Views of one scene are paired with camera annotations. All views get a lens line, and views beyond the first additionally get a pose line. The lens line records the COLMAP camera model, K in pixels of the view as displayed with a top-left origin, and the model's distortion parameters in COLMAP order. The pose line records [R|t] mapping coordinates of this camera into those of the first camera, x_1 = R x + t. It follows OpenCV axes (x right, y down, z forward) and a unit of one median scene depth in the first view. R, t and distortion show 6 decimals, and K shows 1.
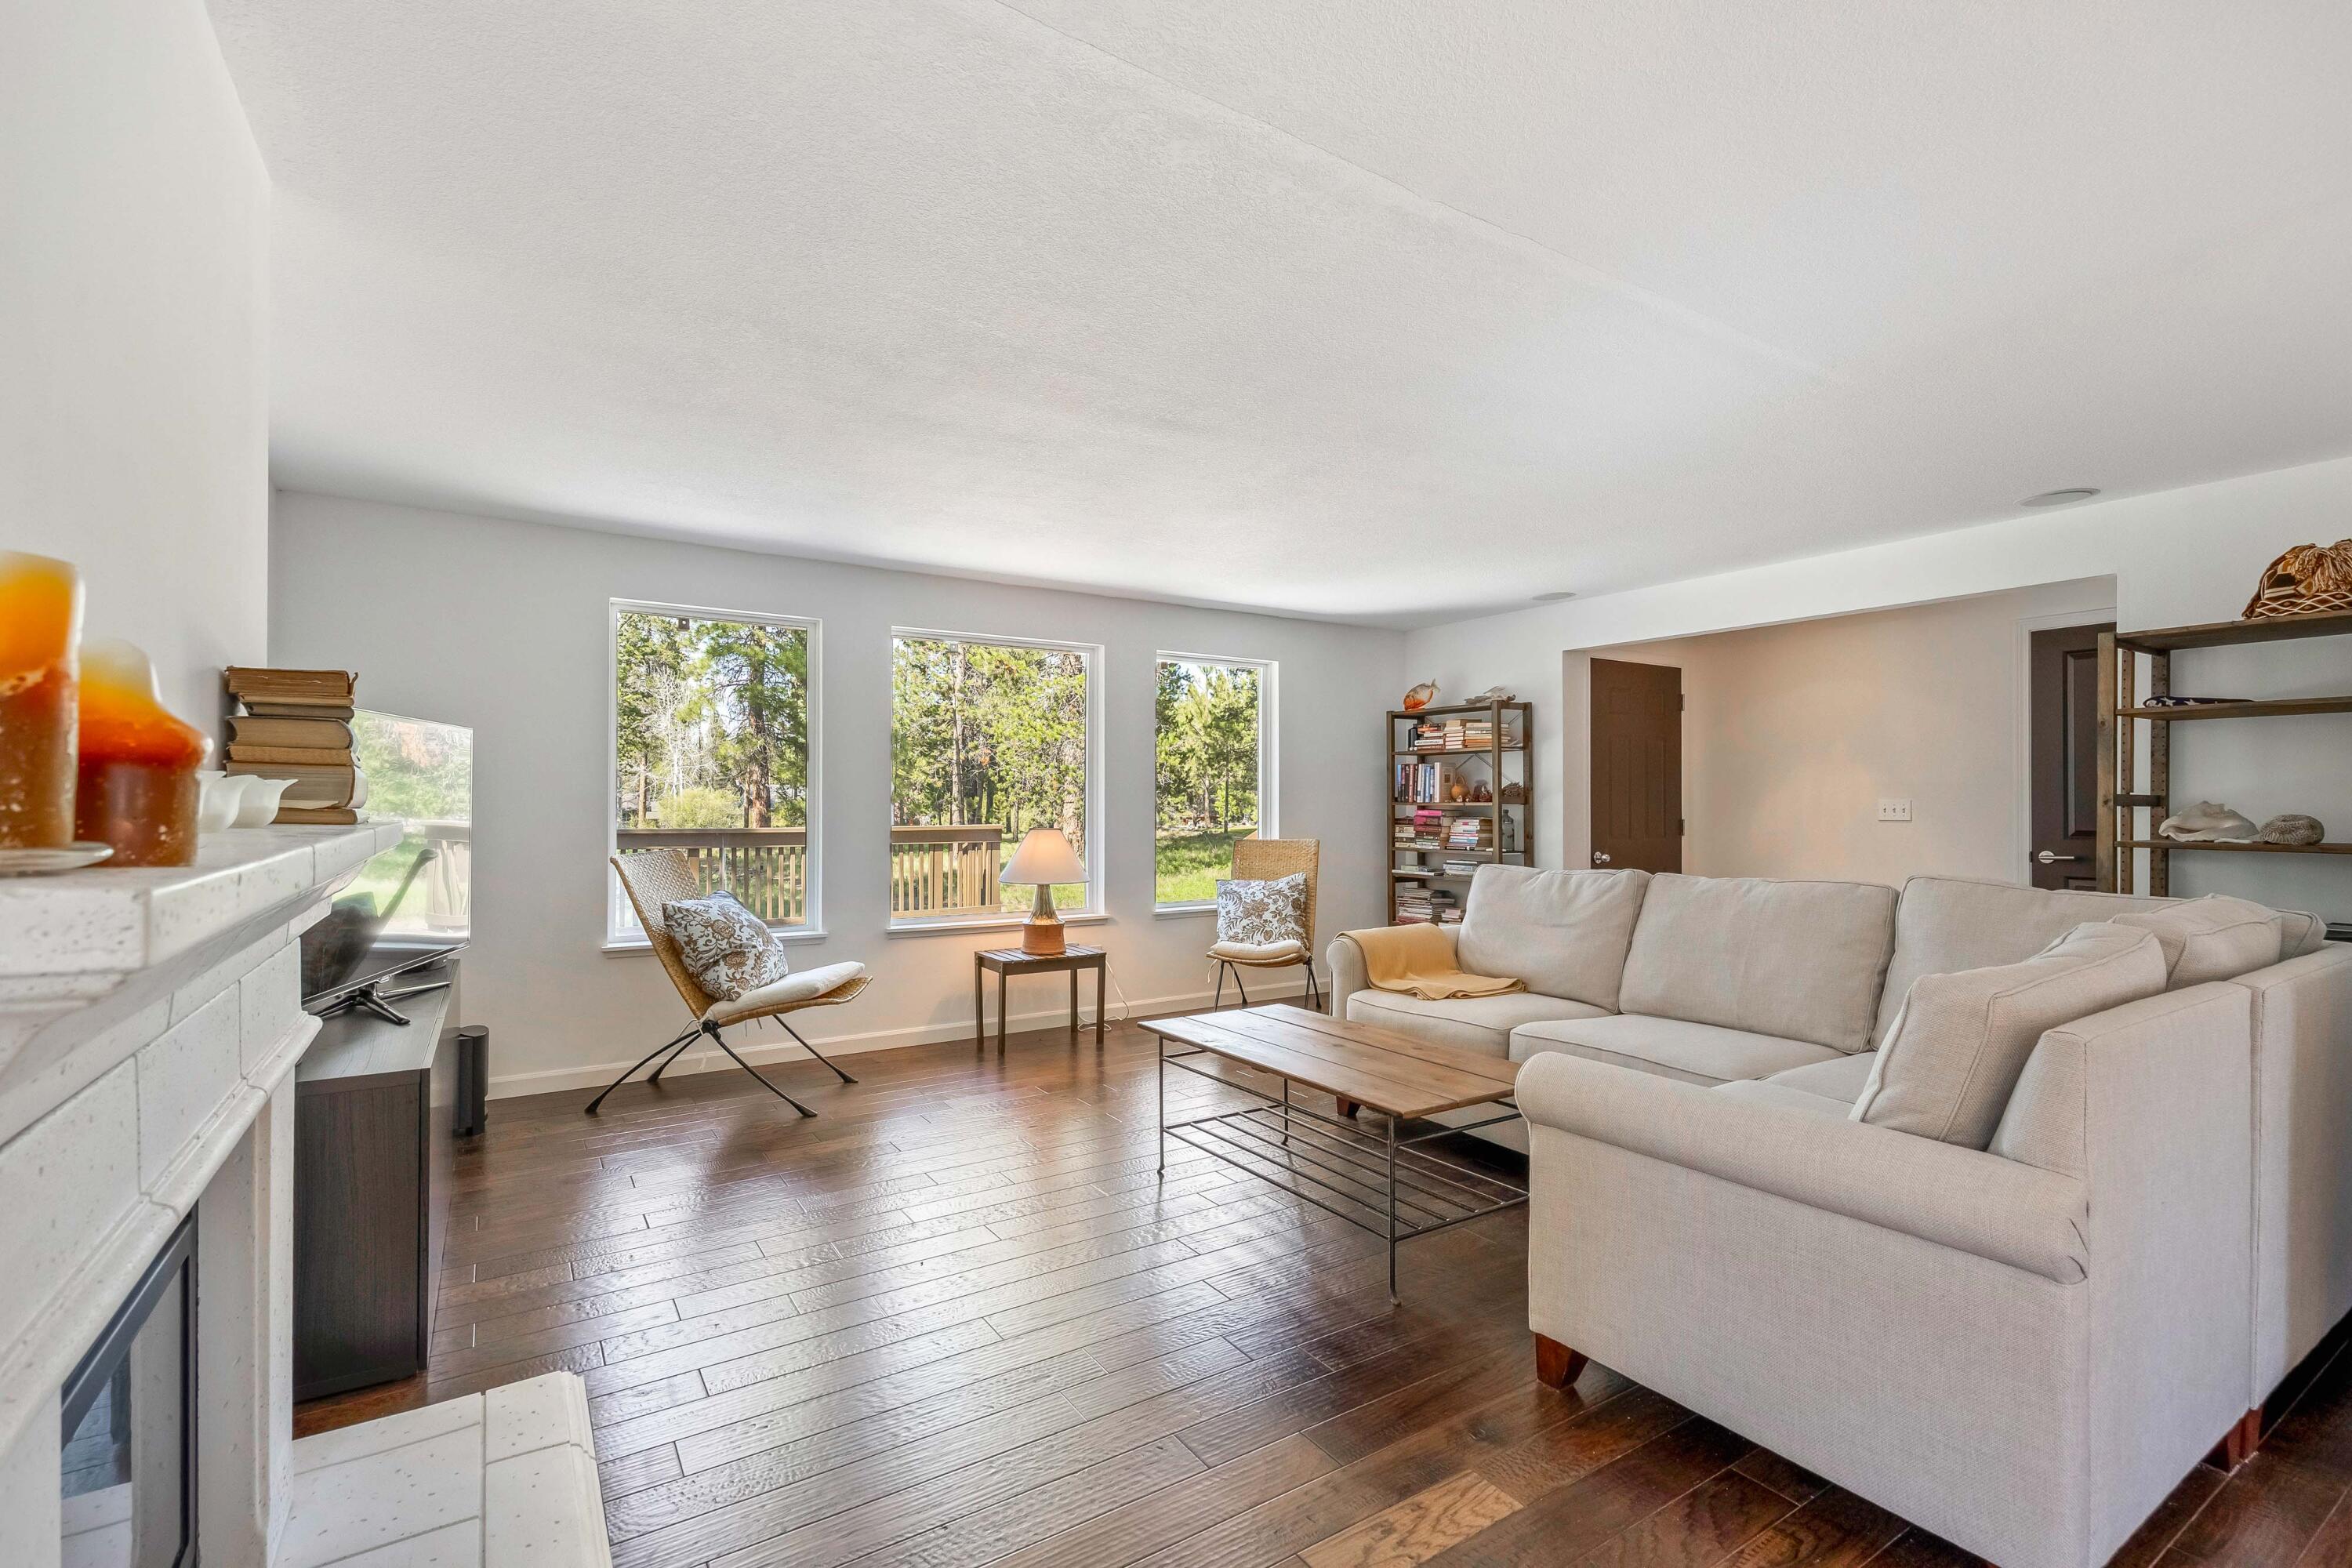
lens RADIAL K [[1046.2, 0, 1181.9], [0, 1046.2, 796.7], [0, 0, 1]] dist [0.004249, -0.002110]
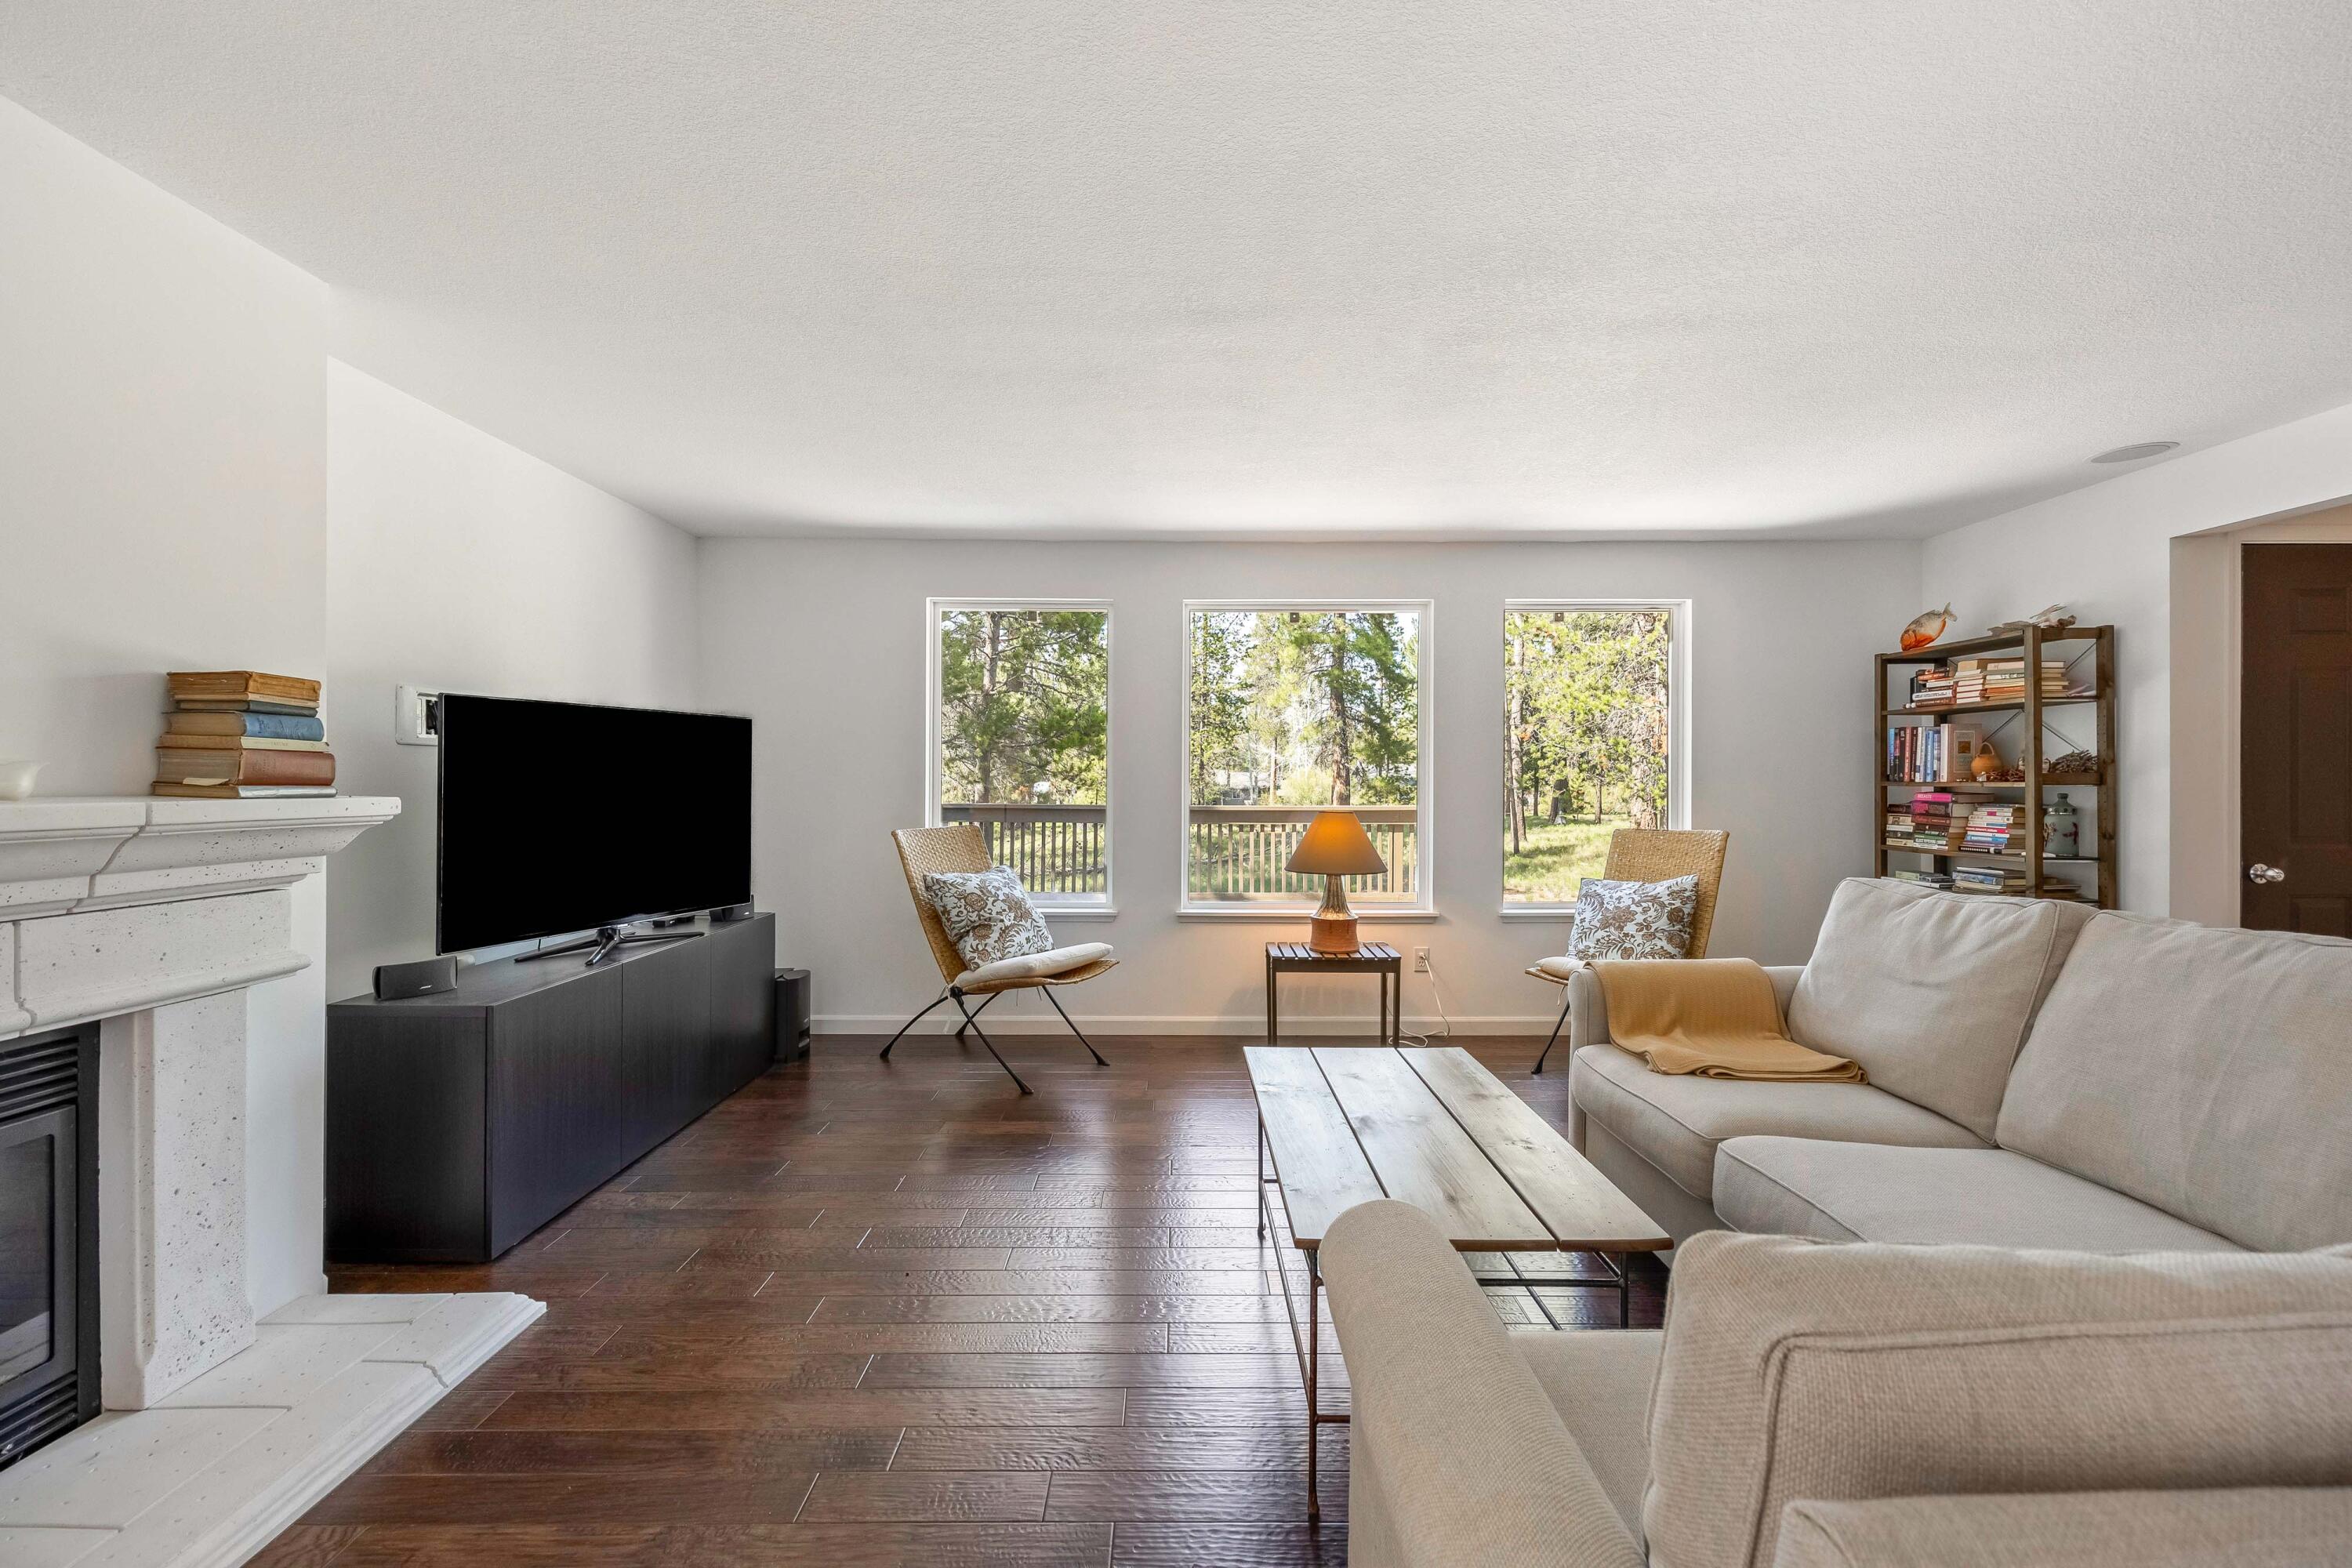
lens RADIAL K [[1046.2, 0, 1177.0], [0, 1046.2, 783.4], [0, 0, 1]] dist [0.004249, -0.002110]
pose [[0.838619, 0.002060, -0.544714, 0.215408], [0.001912, 0.999976, 0.006726, 0.000714], [0.544715, -0.006682, 0.838595, 0.163495]]
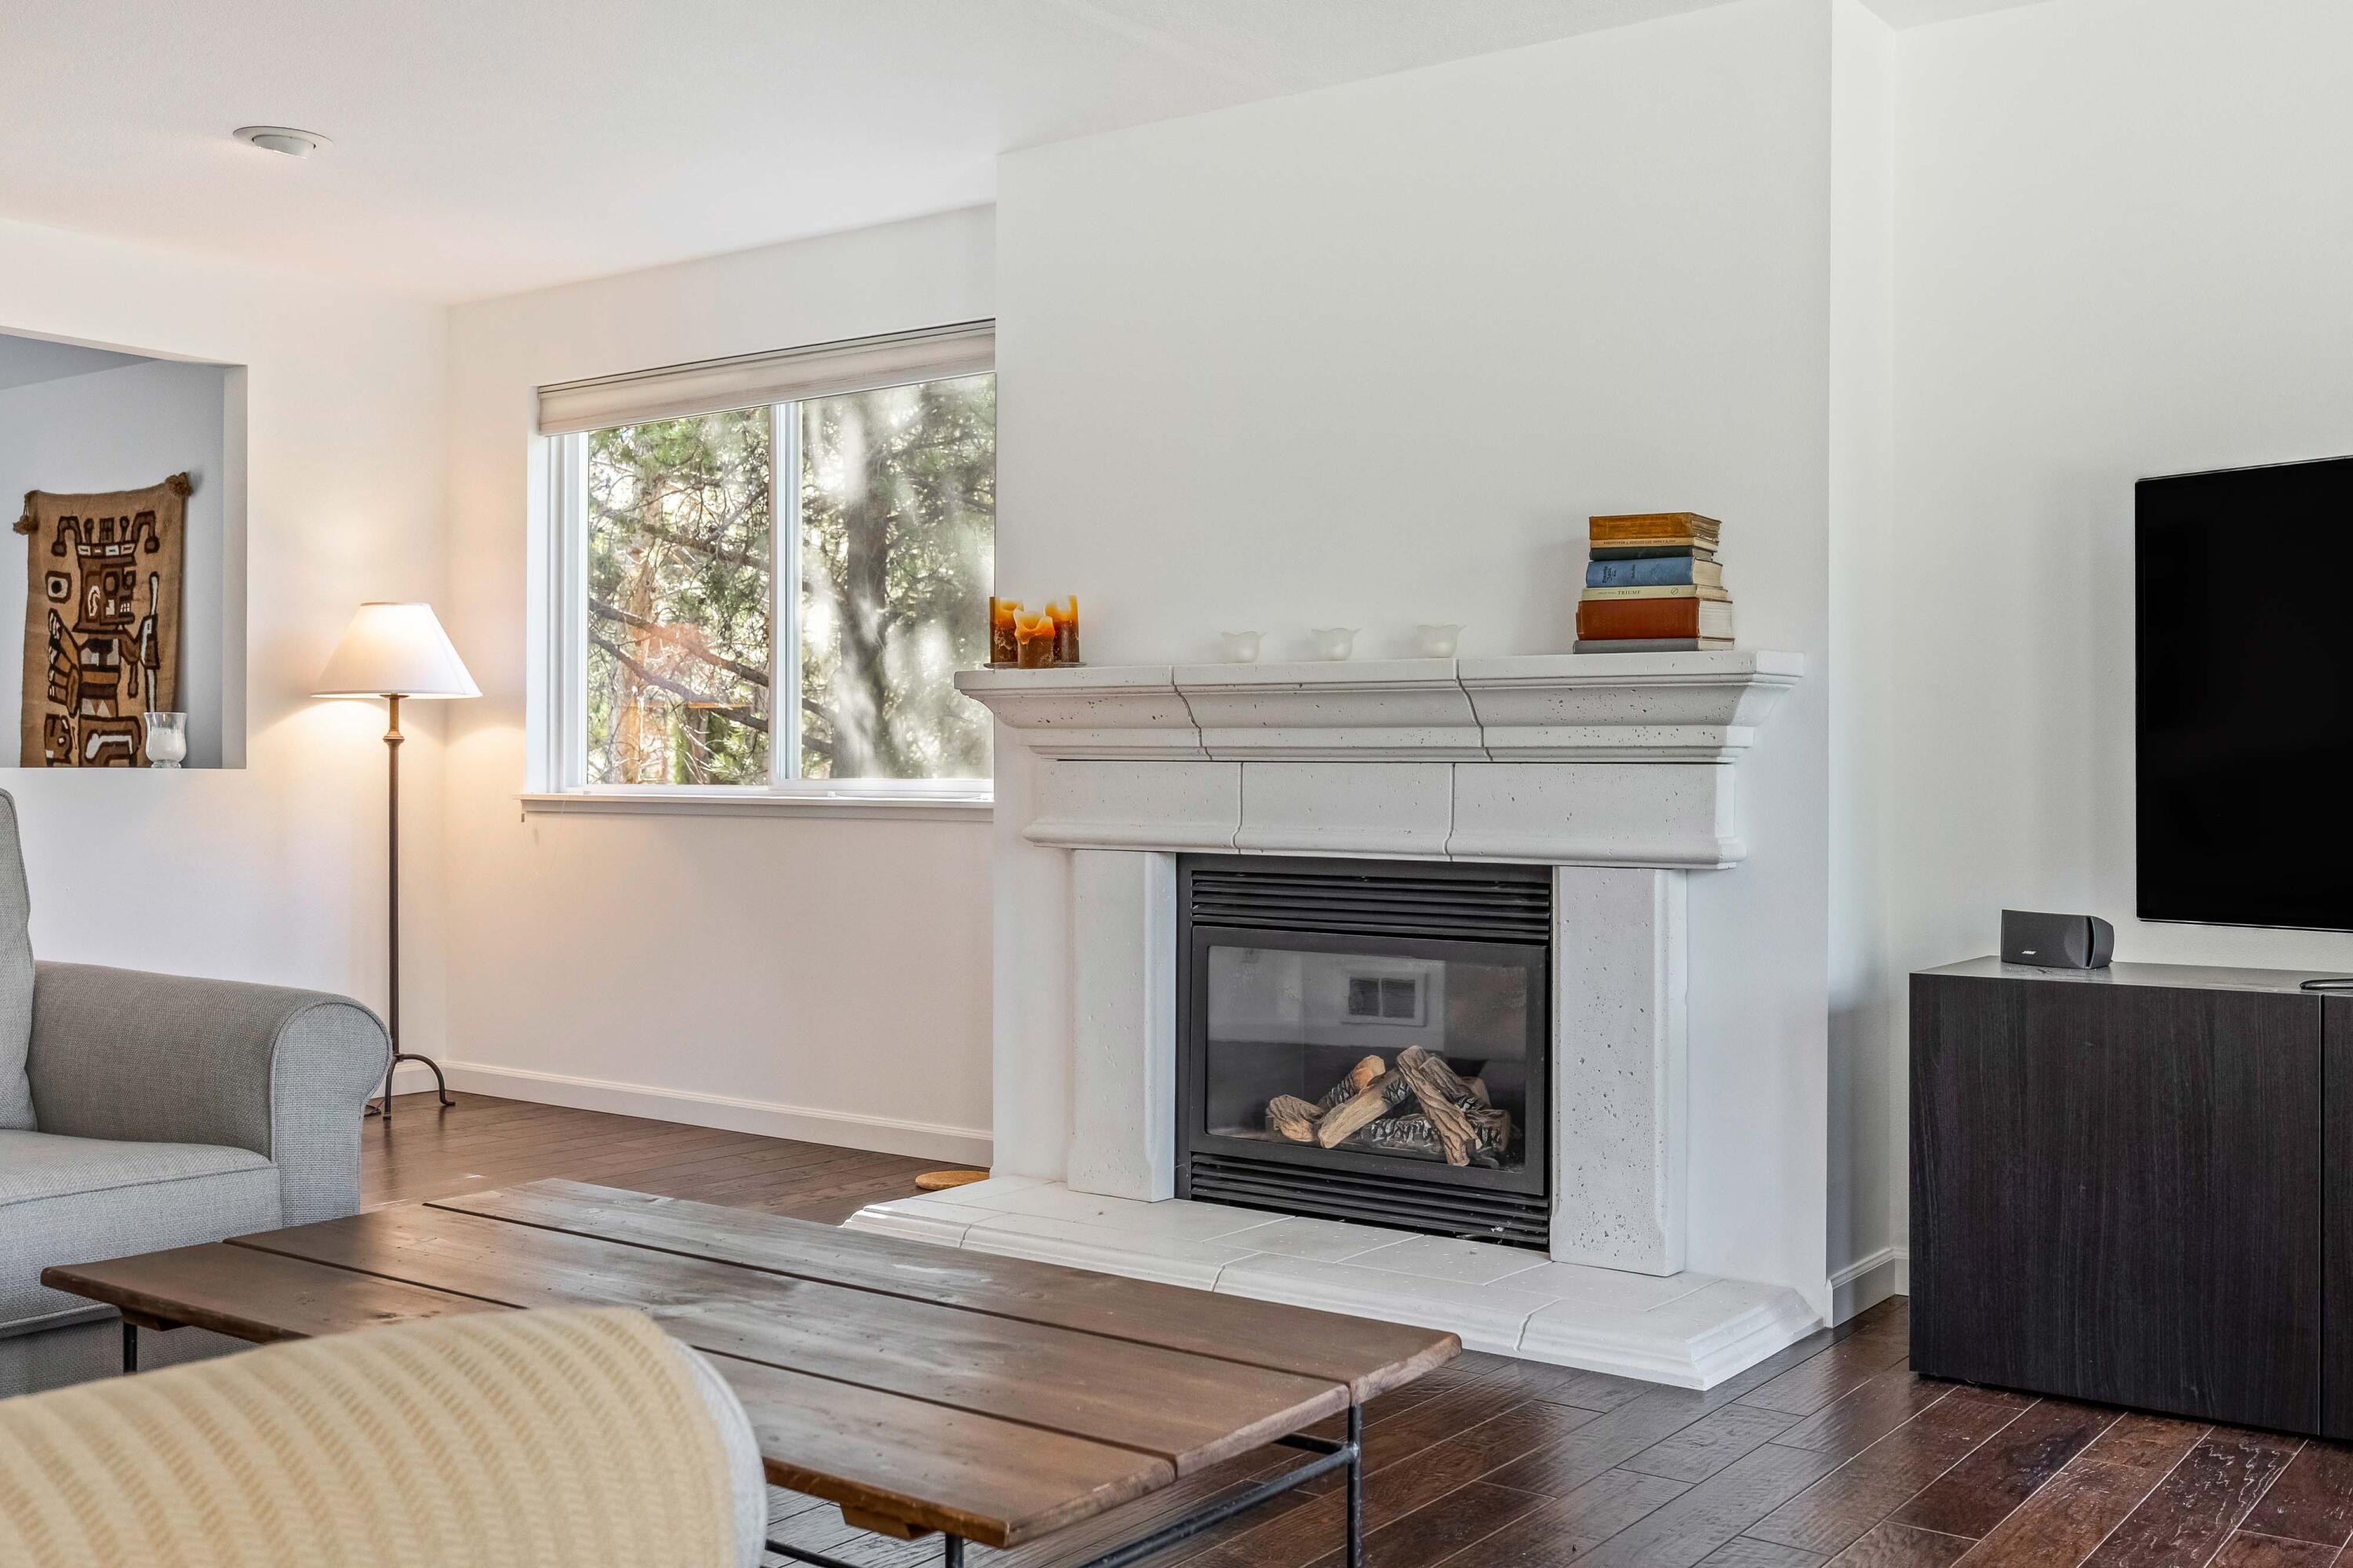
lens RADIAL K [[2273.3, 0, 1164.4], [0, 2273.3, 785.4], [0, 0, 1]] dist [-0.011625, 0.000000]
pose [[-0.936933, 0.004570, -0.349479, 0.132131], [0.002452, 0.999976, 0.006501, 0.042639], [0.349500, 0.005234, -0.936922, 0.891880]]
